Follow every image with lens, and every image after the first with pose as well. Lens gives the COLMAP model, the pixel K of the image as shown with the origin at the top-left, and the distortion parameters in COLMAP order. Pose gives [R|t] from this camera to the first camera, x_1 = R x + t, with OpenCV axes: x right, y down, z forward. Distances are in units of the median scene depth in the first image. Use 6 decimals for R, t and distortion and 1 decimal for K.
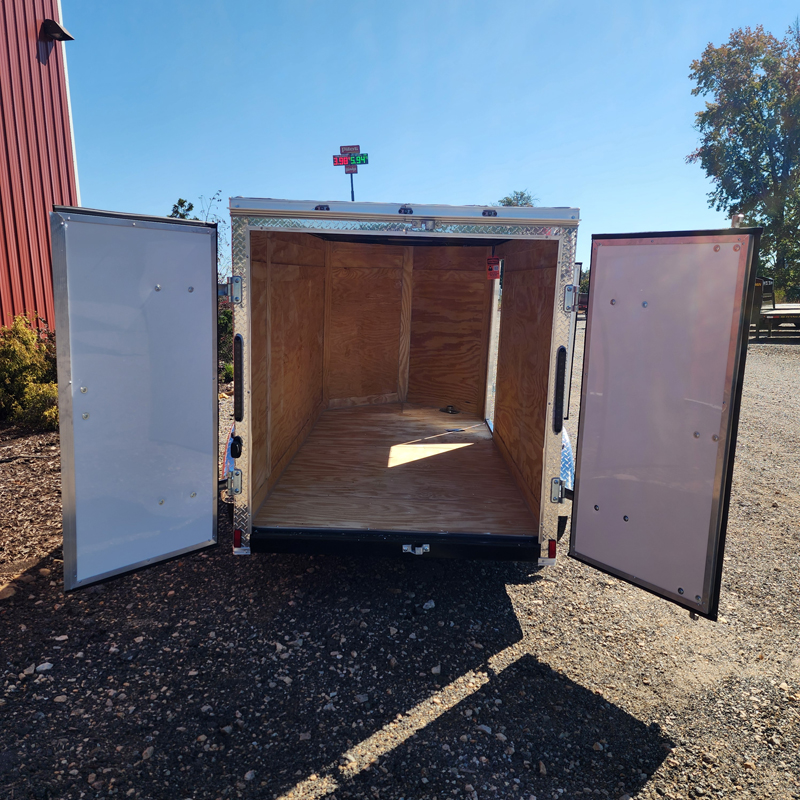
lens RADIAL K [[730.0, 0, 400.0], [0, 730.0, 400.0], [0, 0, 1]] dist [0.225350, -0.533897]
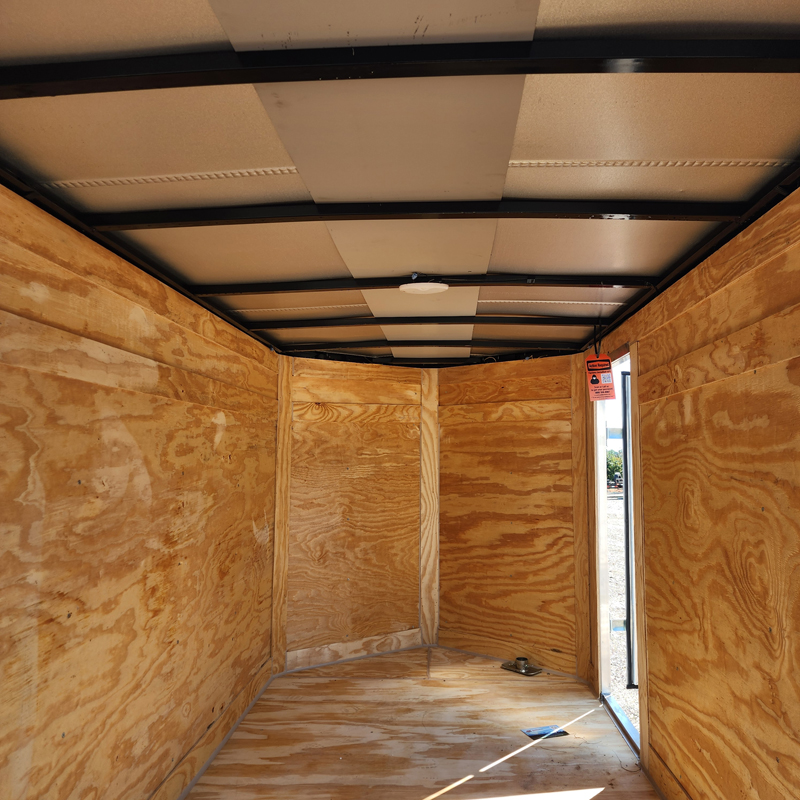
lens RADIAL K [[730.0, 0, 400.0], [0, 730.0, 400.0], [0, 0, 1]] dist [0.225350, -0.533897]
pose [[0.998554, -0.037405, -0.038604, 0.010066], [0.026666, 0.968276, -0.248455, -0.039977], [0.046672, 0.247067, 0.967874, 0.447516]]
